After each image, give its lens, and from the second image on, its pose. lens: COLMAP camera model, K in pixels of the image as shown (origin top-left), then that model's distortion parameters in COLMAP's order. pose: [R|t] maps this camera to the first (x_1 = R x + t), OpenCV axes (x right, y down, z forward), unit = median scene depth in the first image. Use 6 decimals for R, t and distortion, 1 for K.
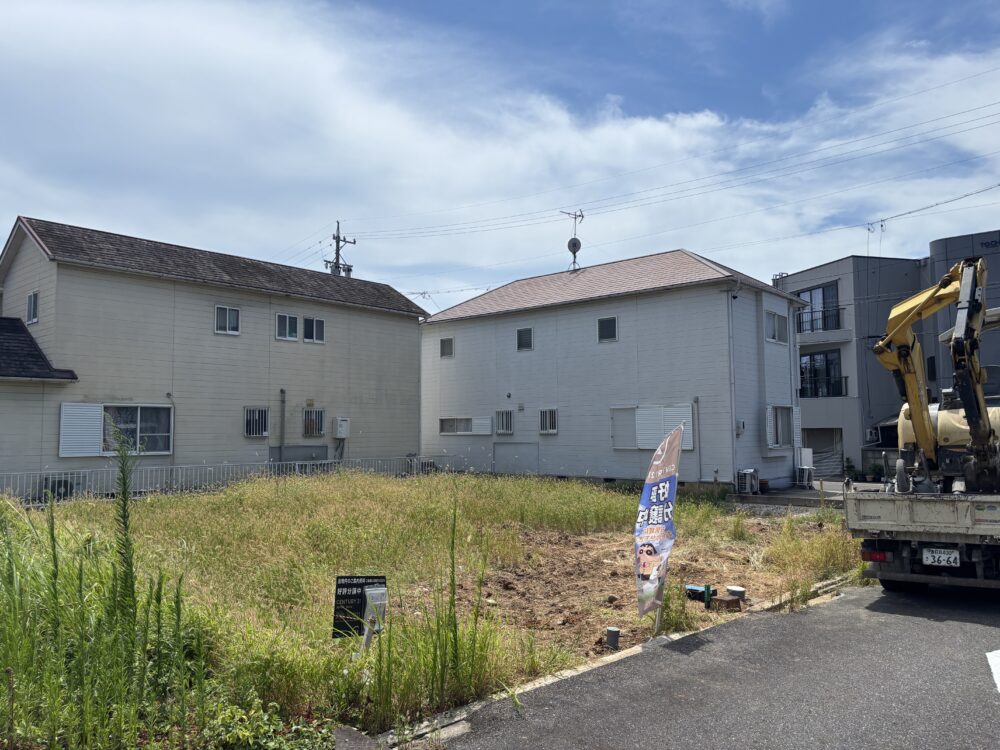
lens RADIAL K [[752.7, 0, 493.8], [0, 752.7, 375.1], [0, 0, 1]] dist [0.037748, -0.046844]
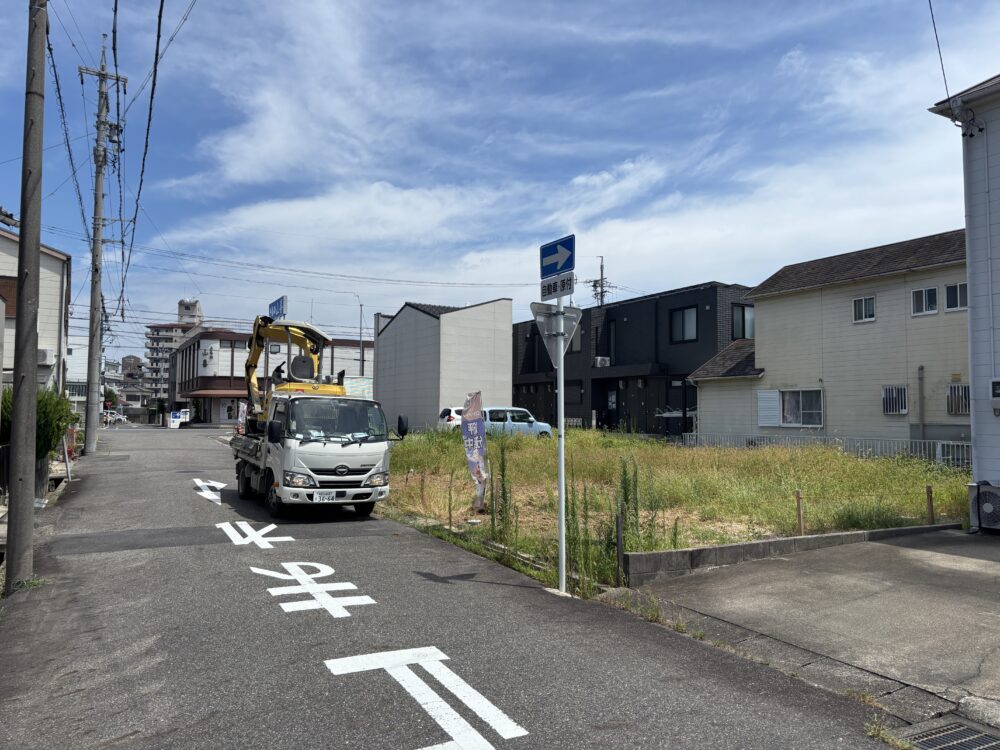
lens RADIAL K [[752.7, 0, 501.6], [0, 752.7, 375.0], [0, 0, 1]] dist [0.037748, -0.046844]
pose [[-0.319509, -0.049988, -0.946264, 0.819201], [0.066992, 0.994917, -0.075179, 0.067508], [0.945212, -0.087412, -0.314536, 0.789690]]
